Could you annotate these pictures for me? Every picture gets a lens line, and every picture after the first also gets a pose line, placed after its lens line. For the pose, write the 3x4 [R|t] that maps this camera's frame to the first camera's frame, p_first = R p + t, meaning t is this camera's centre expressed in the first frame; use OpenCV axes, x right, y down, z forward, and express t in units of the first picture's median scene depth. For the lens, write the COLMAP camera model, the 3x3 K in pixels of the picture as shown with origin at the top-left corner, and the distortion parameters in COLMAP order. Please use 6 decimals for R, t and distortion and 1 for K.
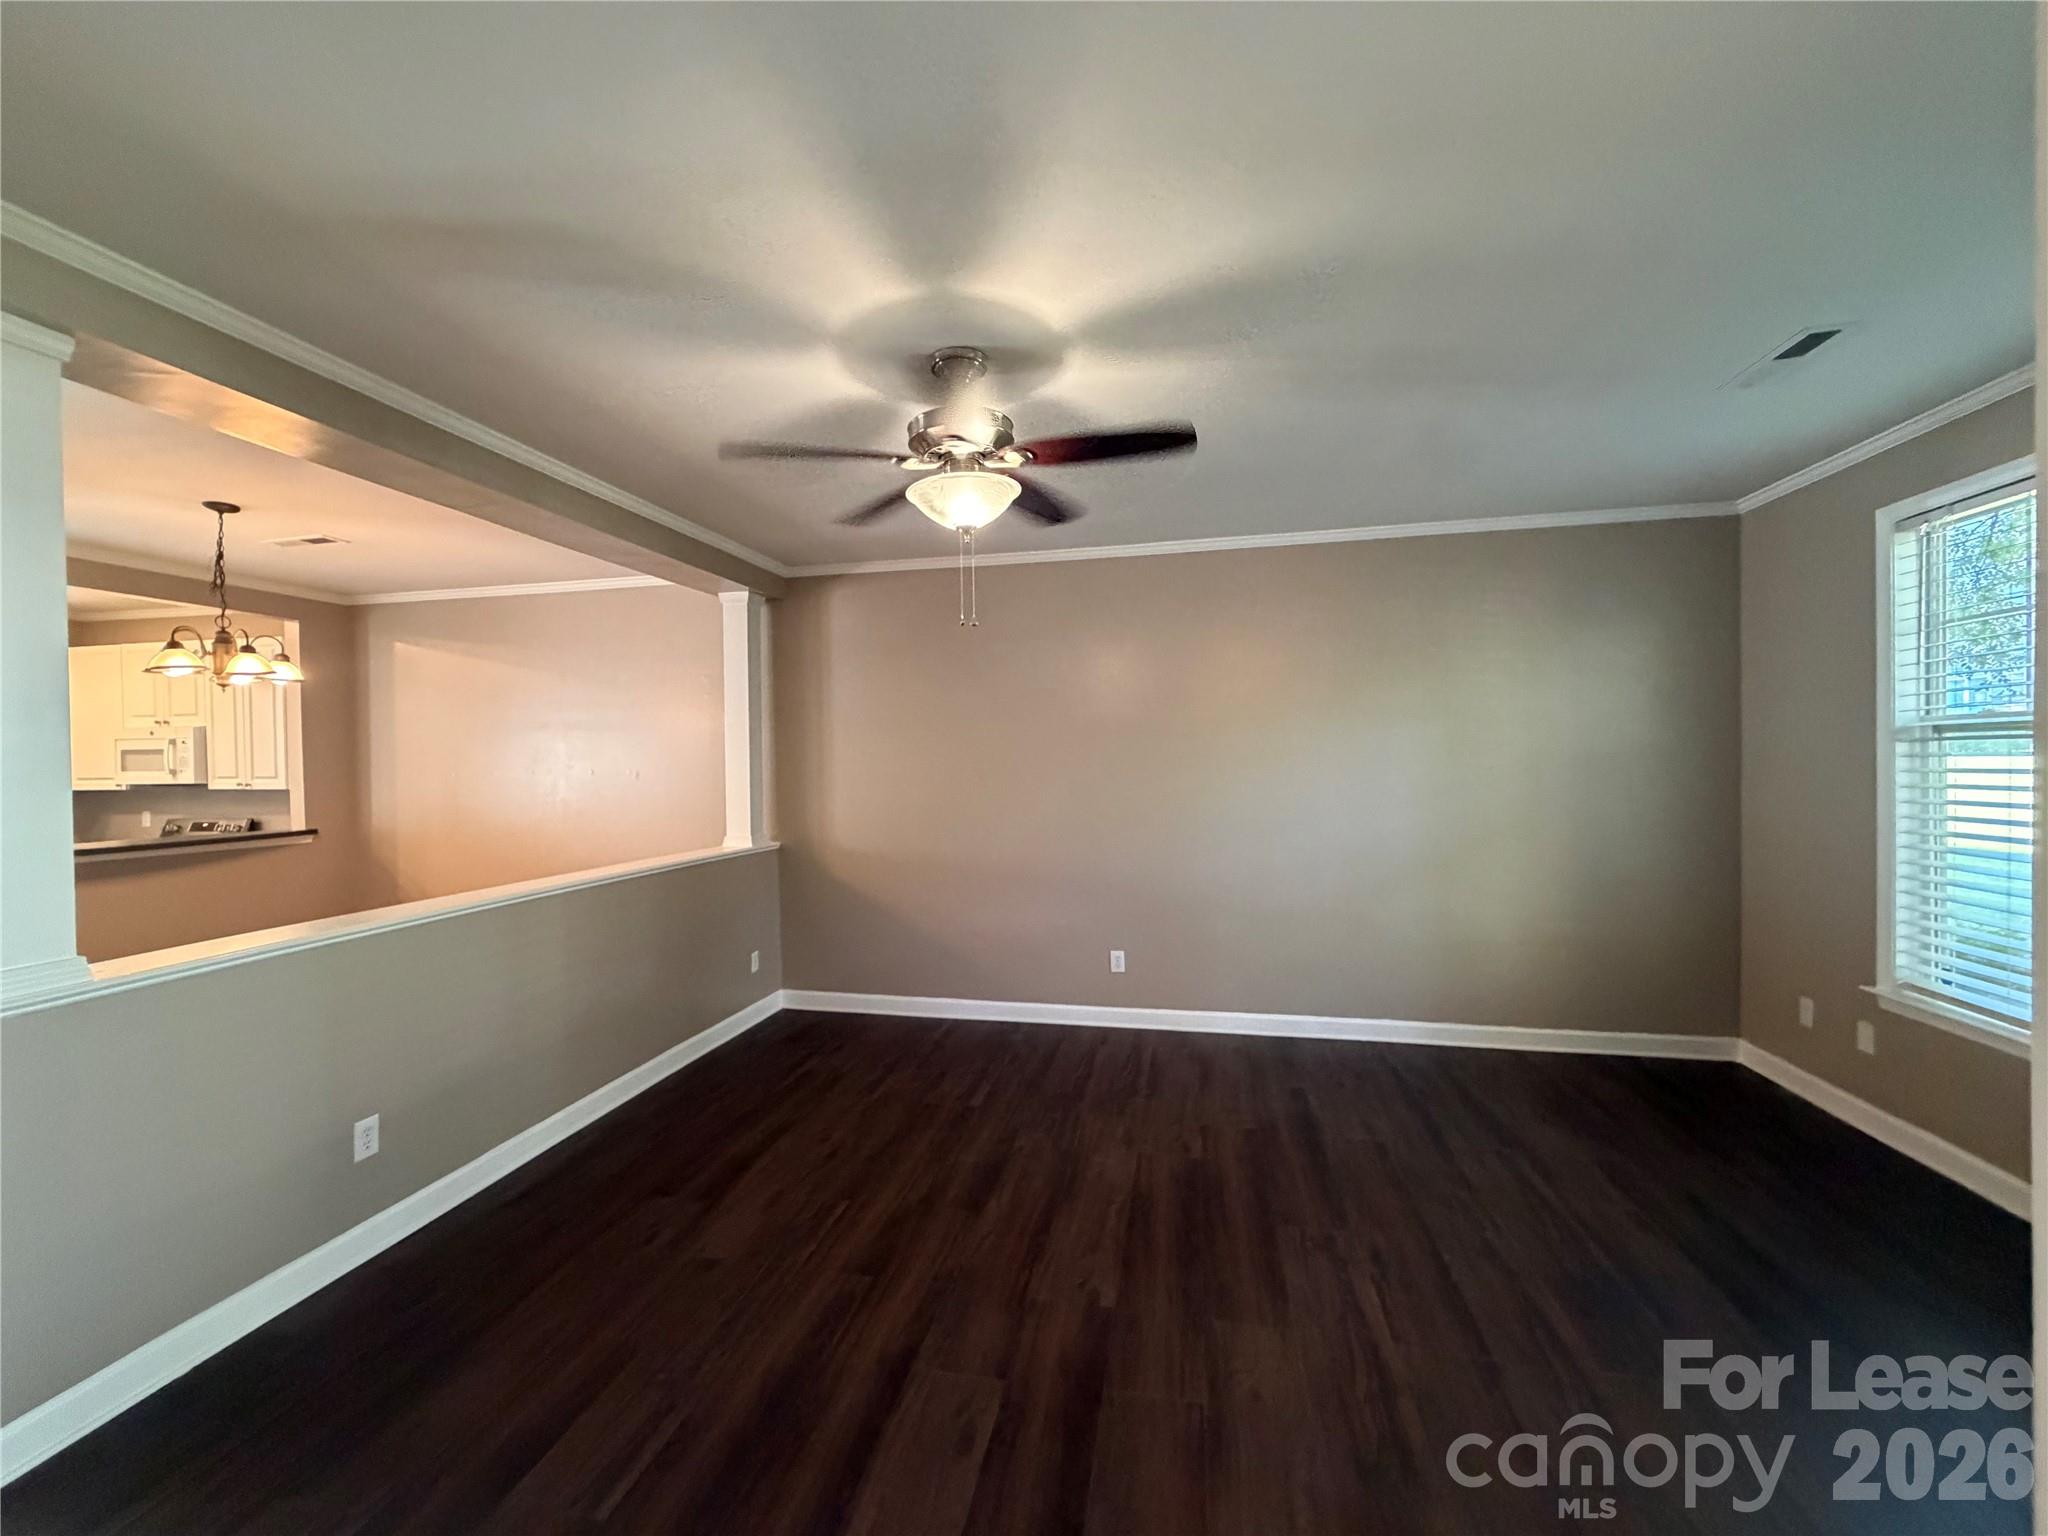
lens RADIAL K [[819.0, 0, 1014.2], [0, 819.0, 765.8], [0, 0, 1]] dist [0.009910, 0.000066]
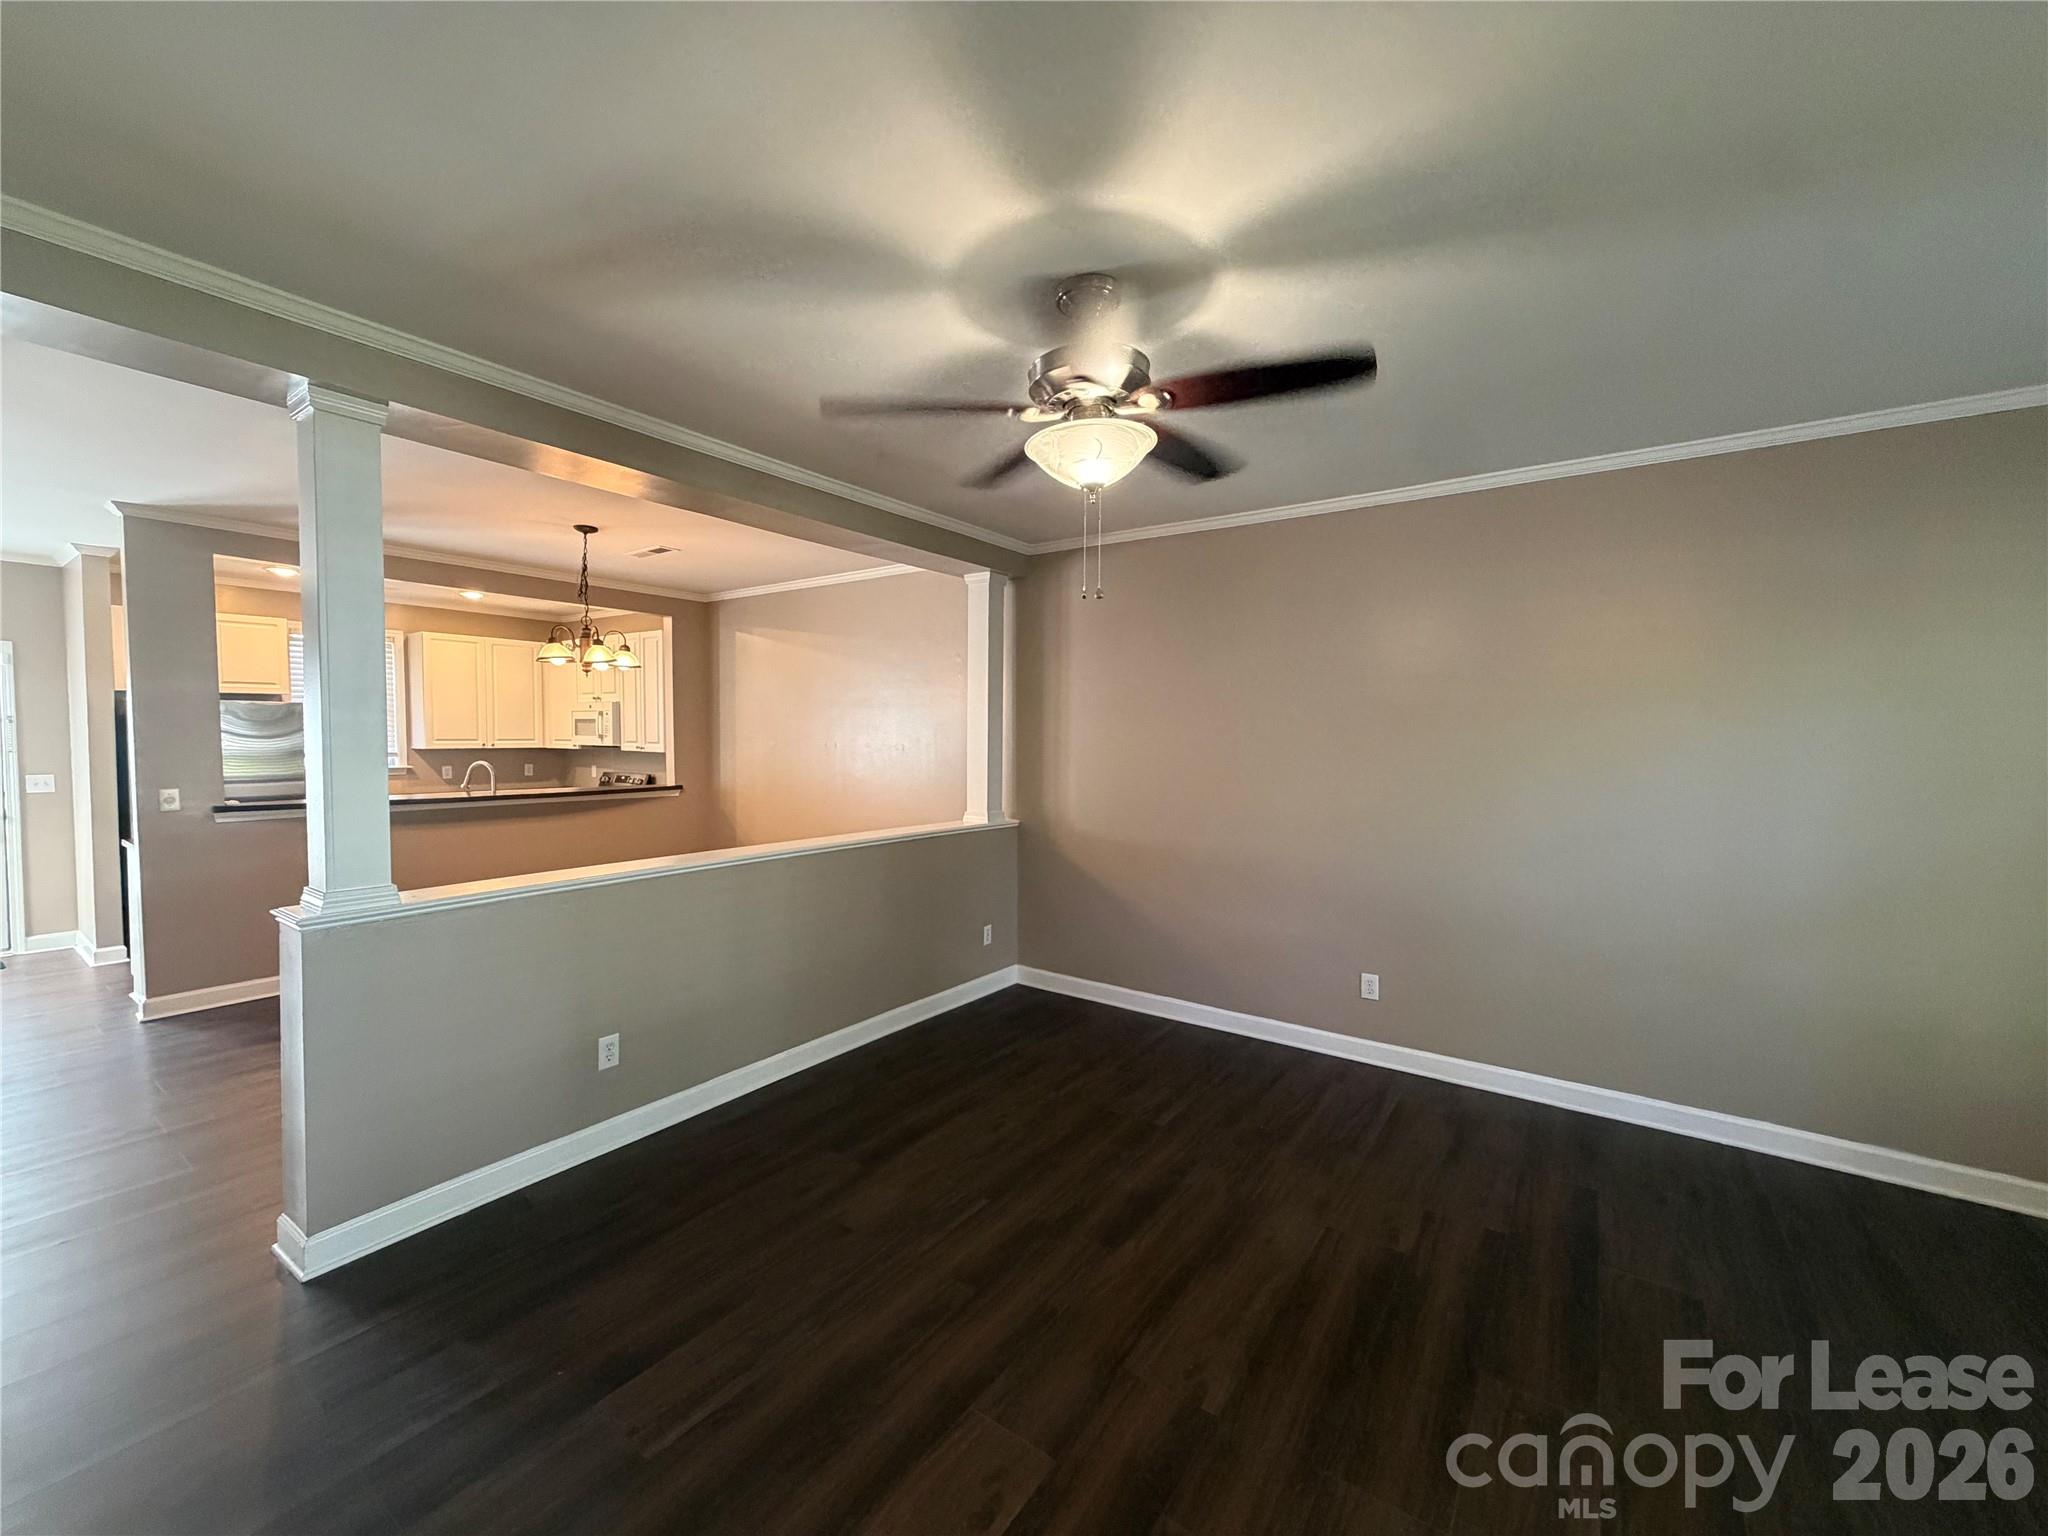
lens RADIAL K [[819.0, 0, 1017.1], [0, 819.0, 762.9], [0, 0, 1]] dist [0.009910, 0.000066]
pose [[0.918634, 0.035294, -0.393531, 0.150172], [-0.024004, 0.999148, 0.033575, -0.015538], [0.394381, -0.021396, 0.918698, 0.103112]]
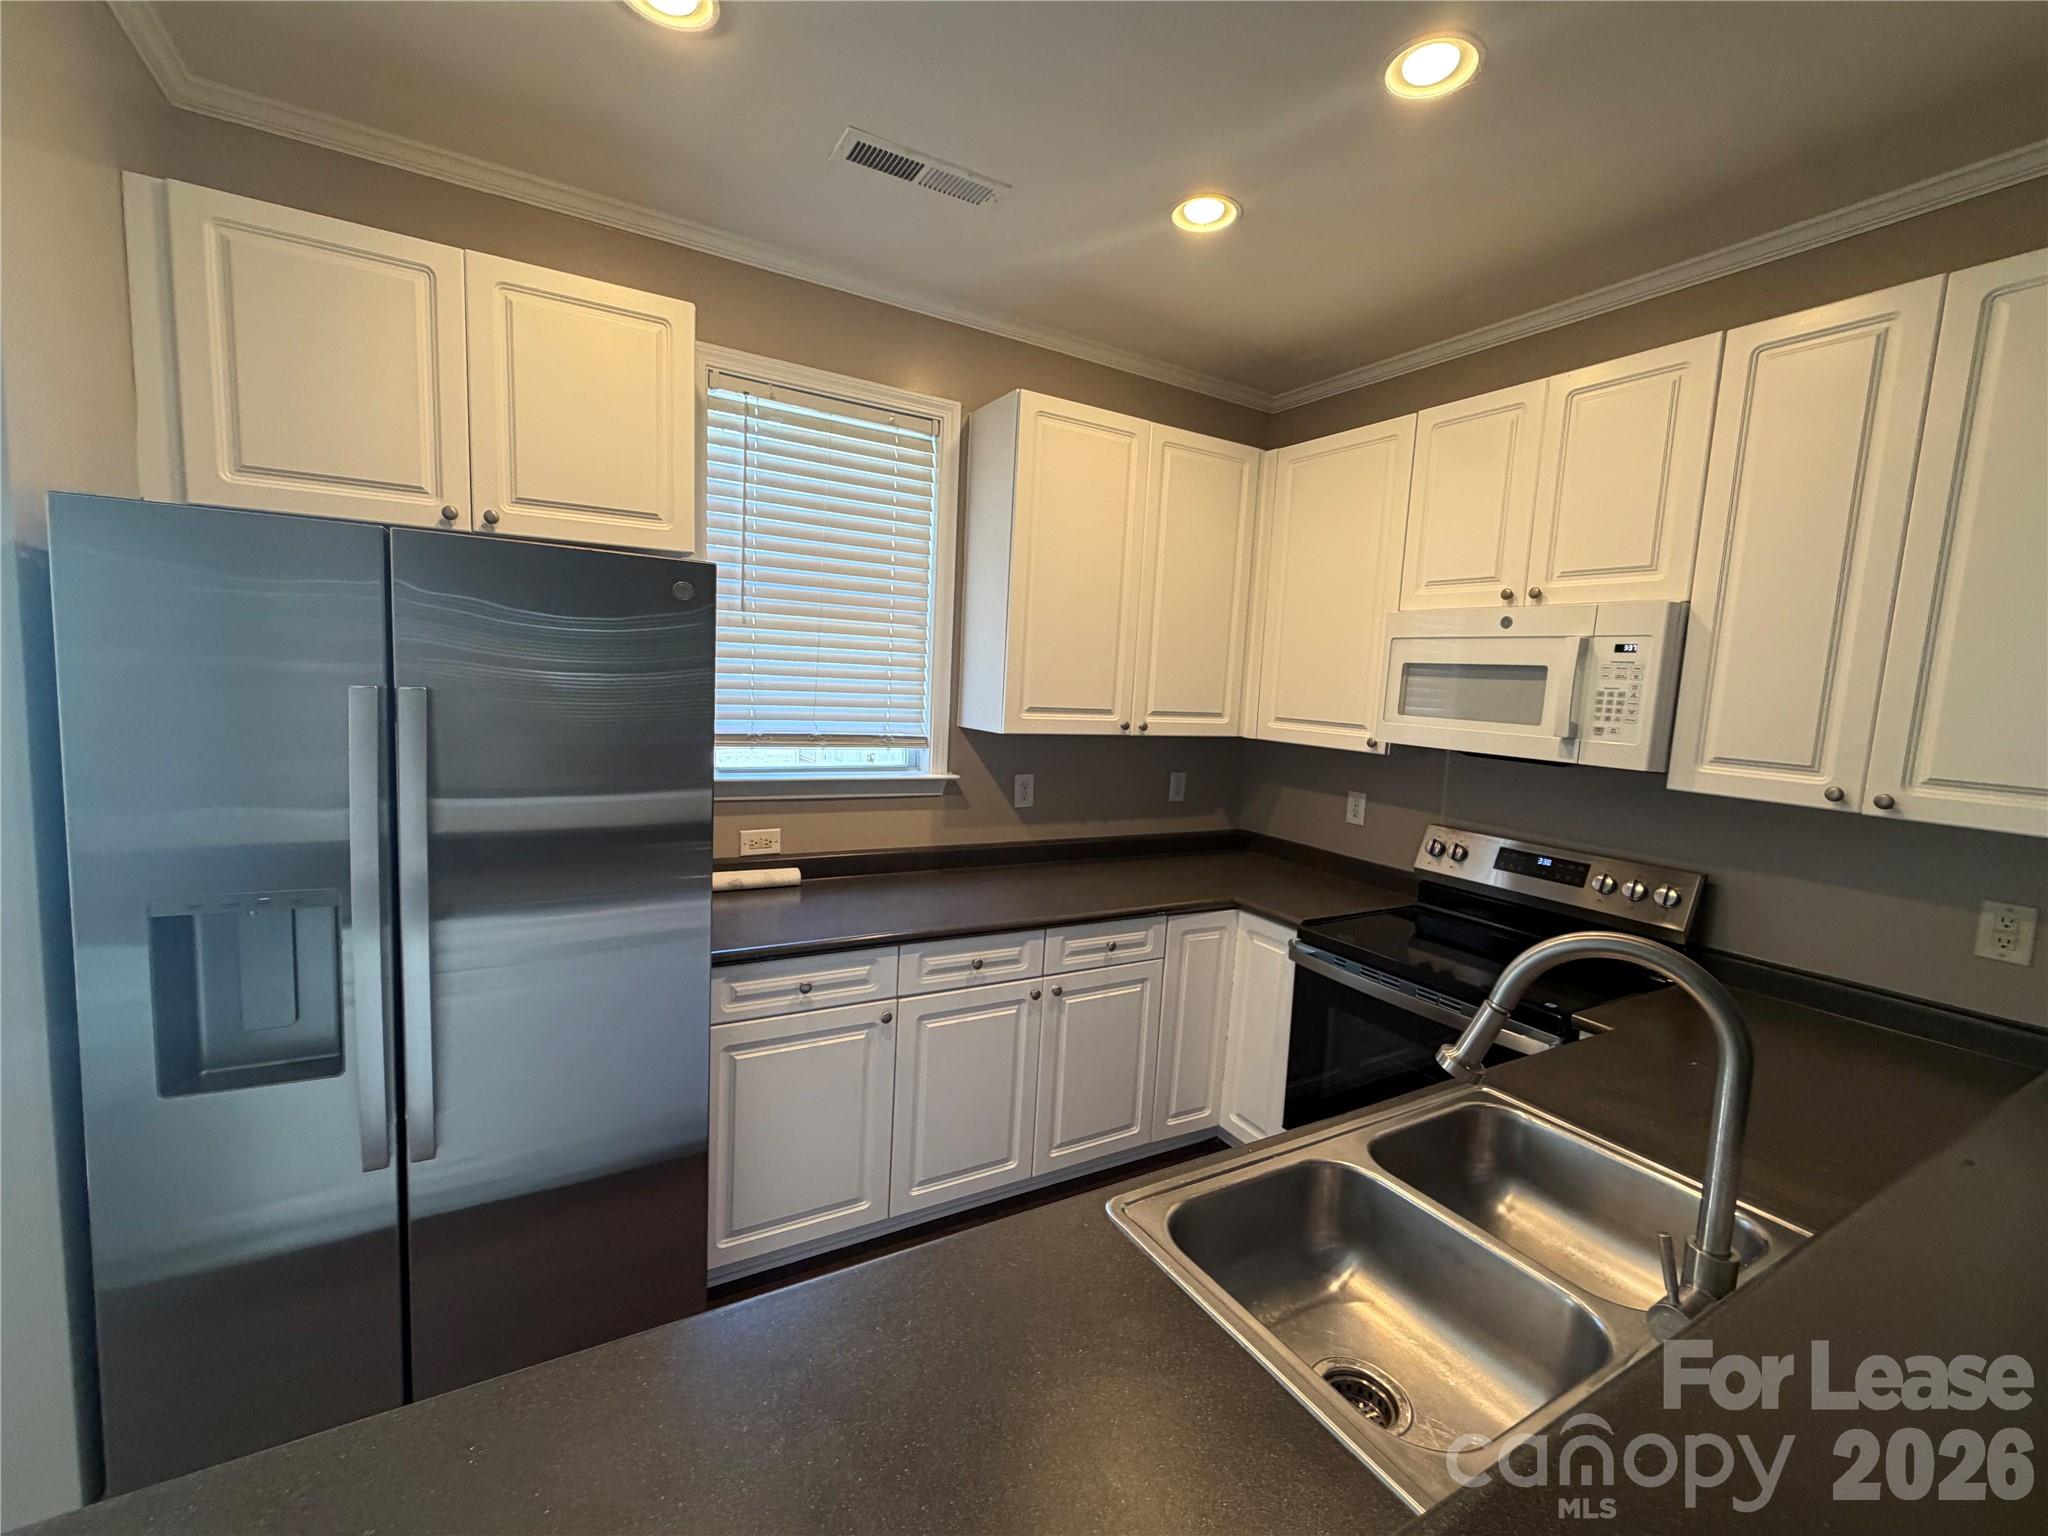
lens RADIAL K [[819.0, 0, 1010.6], [0, 819.0, 755.0], [0, 0, 1]] dist [0.009910, 0.000066]
pose [[0.680827, 0.121900, -0.722230, -1.412690], [-0.066673, 0.992274, 0.104628, -0.004859], [0.729404, -0.023081, 0.683694, 0.883692]]
